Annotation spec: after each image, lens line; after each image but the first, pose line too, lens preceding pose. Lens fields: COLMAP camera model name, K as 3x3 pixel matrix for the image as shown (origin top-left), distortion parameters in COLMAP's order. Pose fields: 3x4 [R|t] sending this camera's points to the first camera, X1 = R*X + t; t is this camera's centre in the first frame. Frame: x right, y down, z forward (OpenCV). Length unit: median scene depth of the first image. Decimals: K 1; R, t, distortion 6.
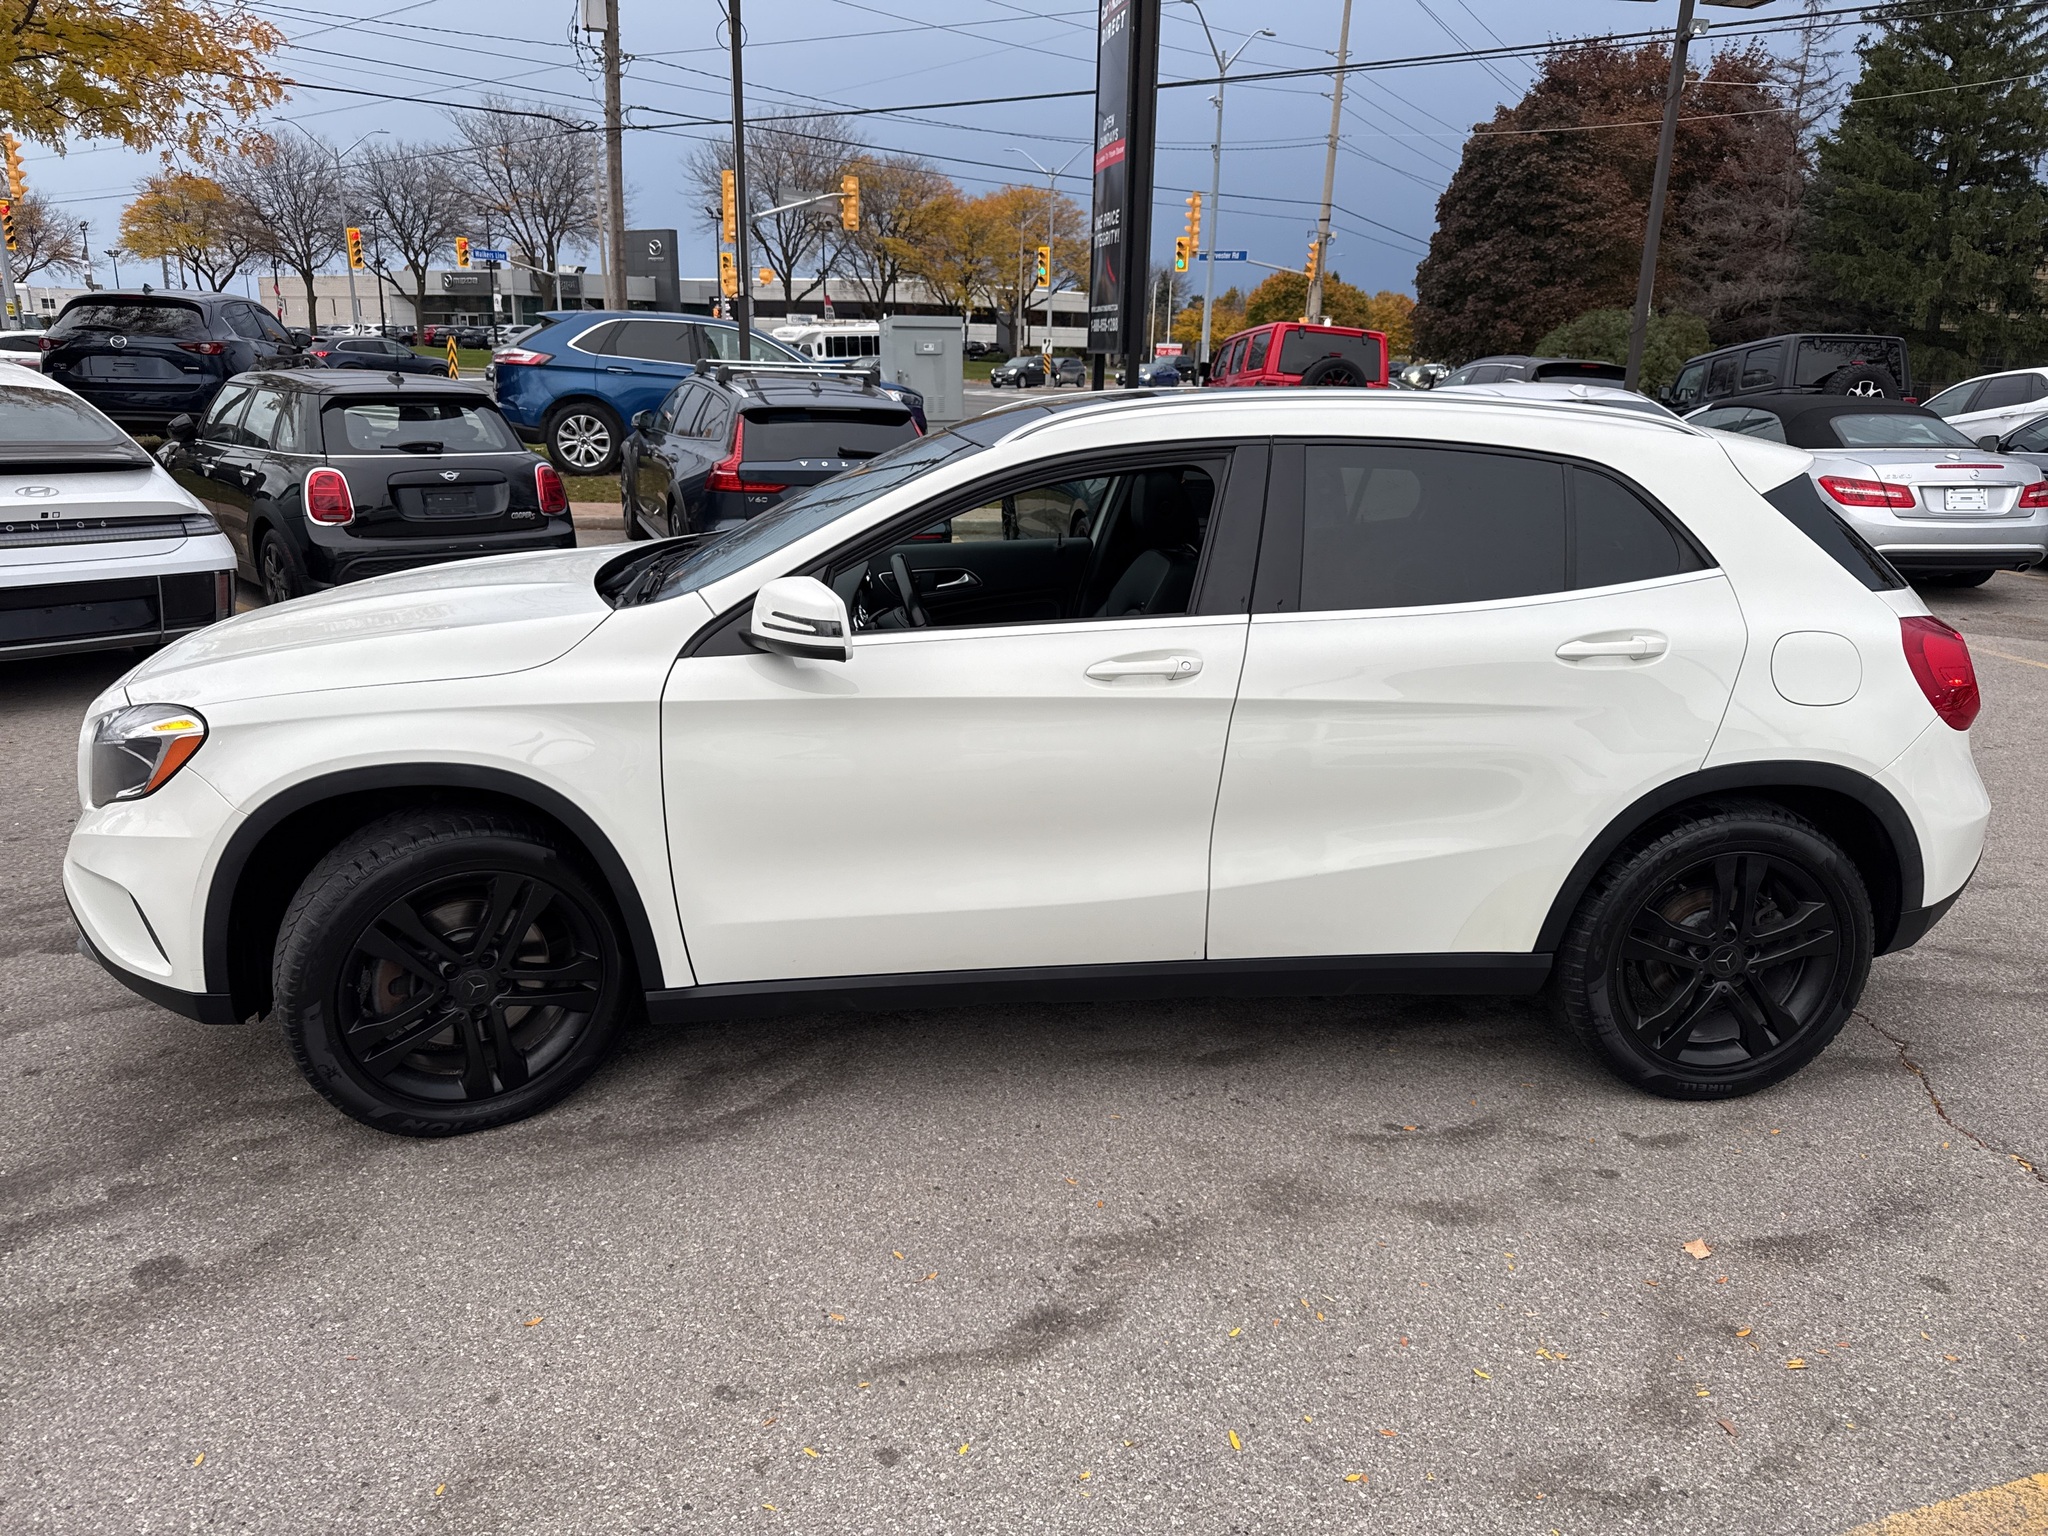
lens RADIAL K [[1499.6, 0, 1029.7], [0, 1499.6, 774.5], [0, 0, 1]] dist [-0.001884, -0.010717]
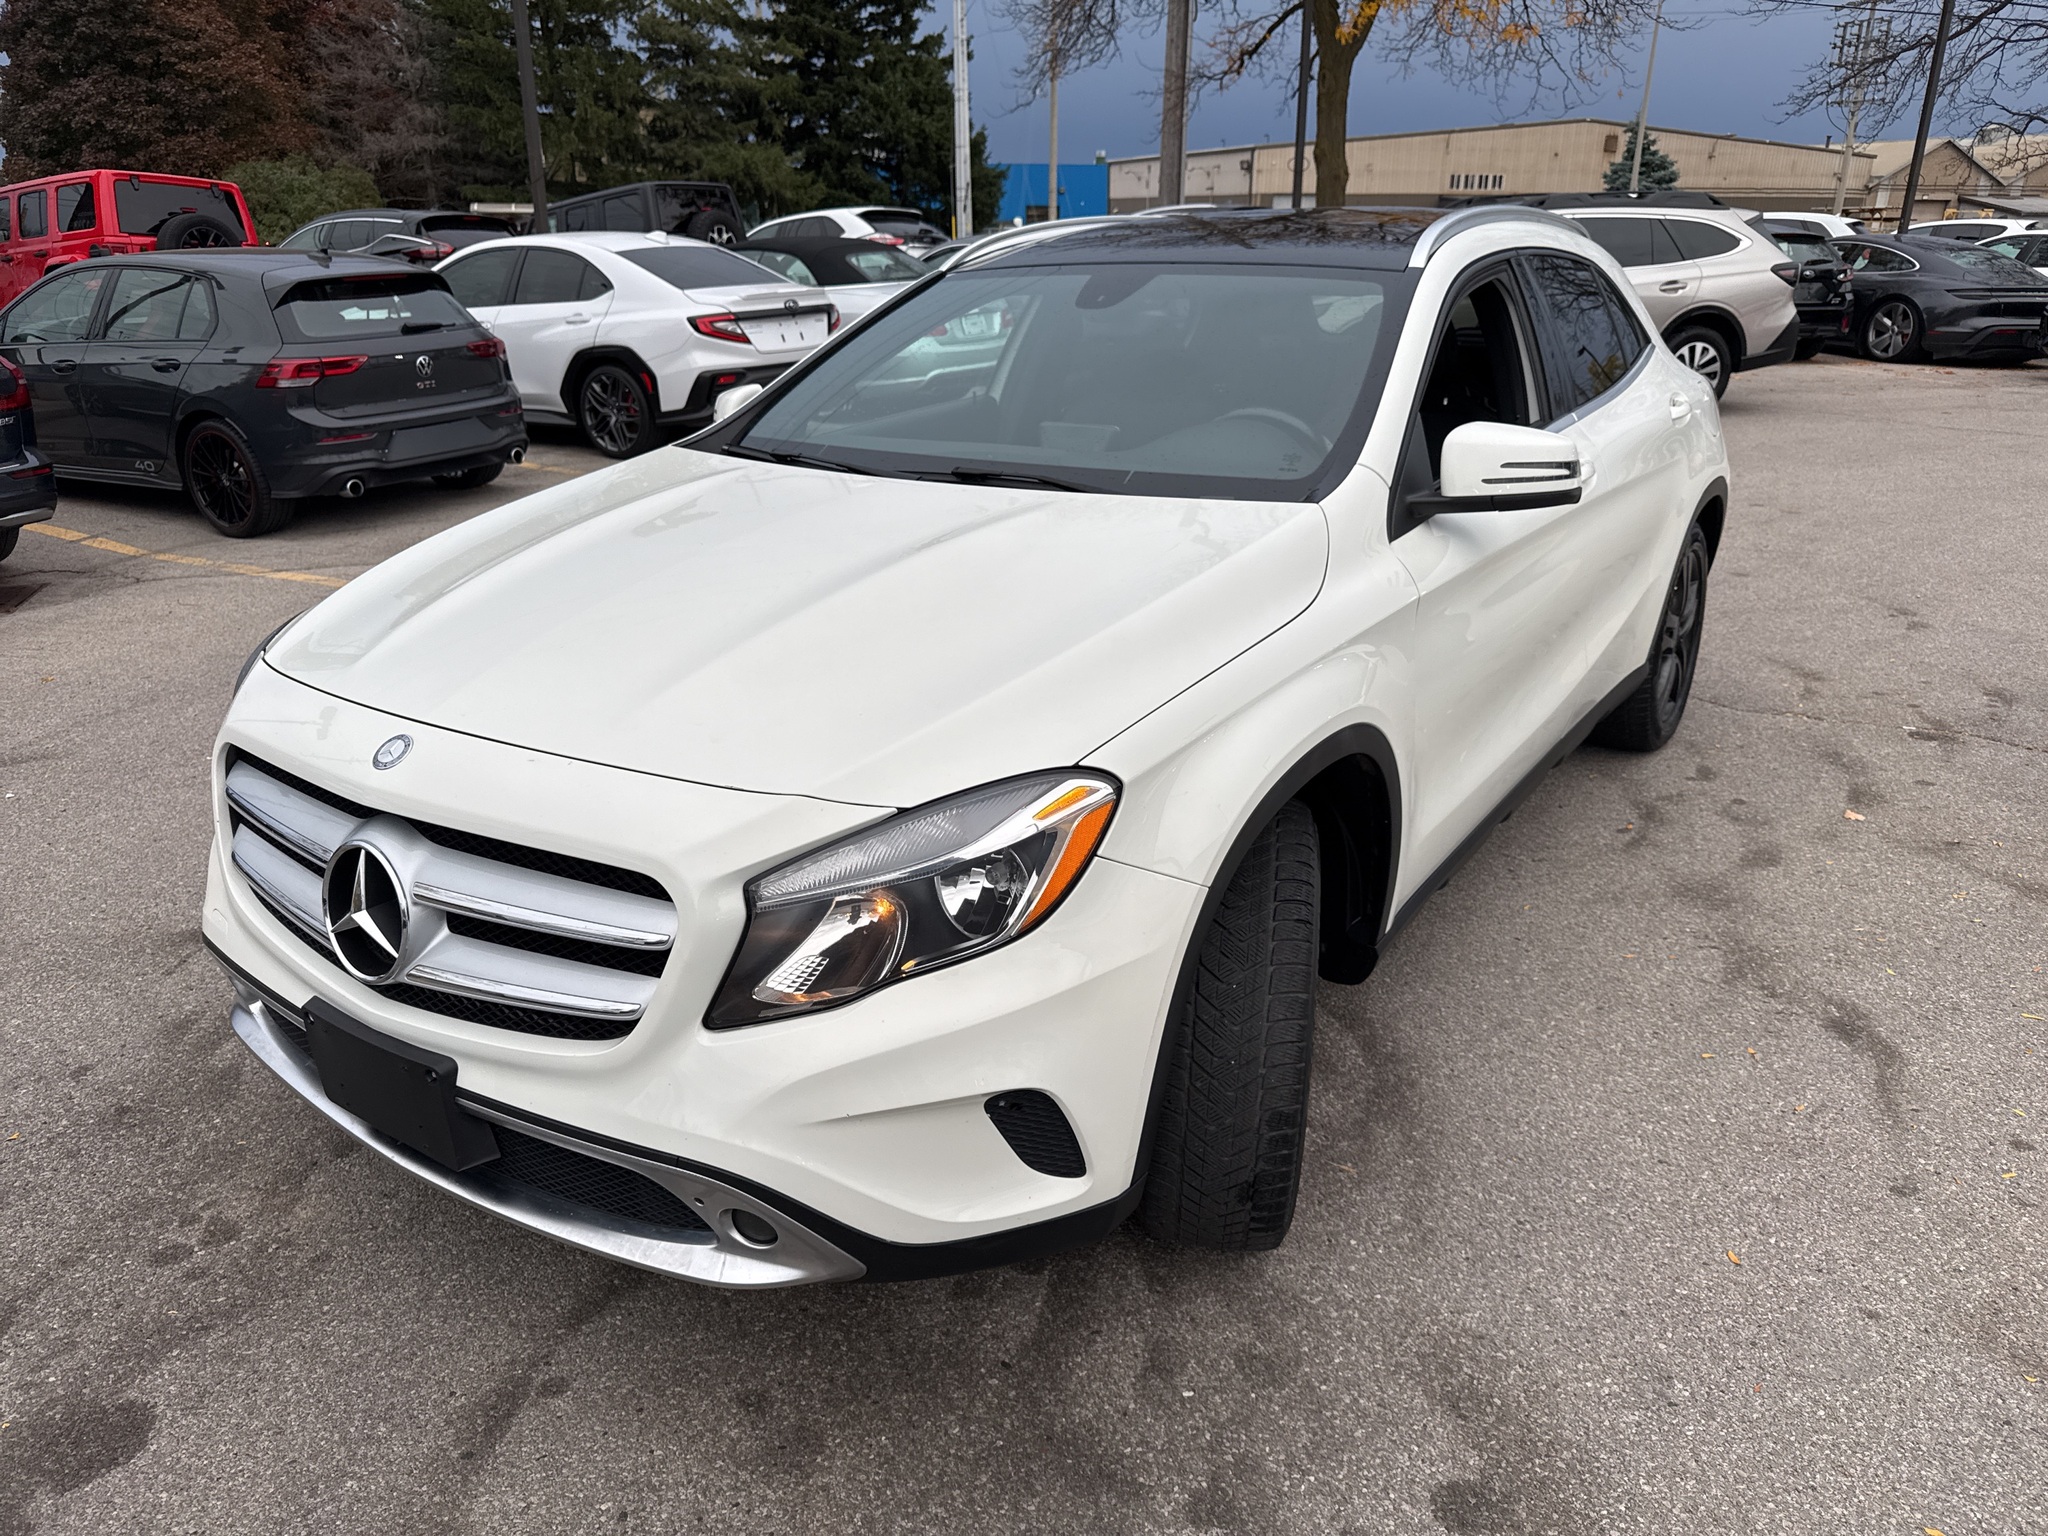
lens RADIAL K [[1499.6, 0, 1027.6], [0, 1499.6, 776.8], [0, 0, 1]] dist [-0.001884, -0.010717]
pose [[0.622576, -0.288446, 0.727460, -0.102186], [0.224941, 0.956322, 0.186682, -0.015649], [-0.749533, 0.047411, 0.660266, 0.061706]]
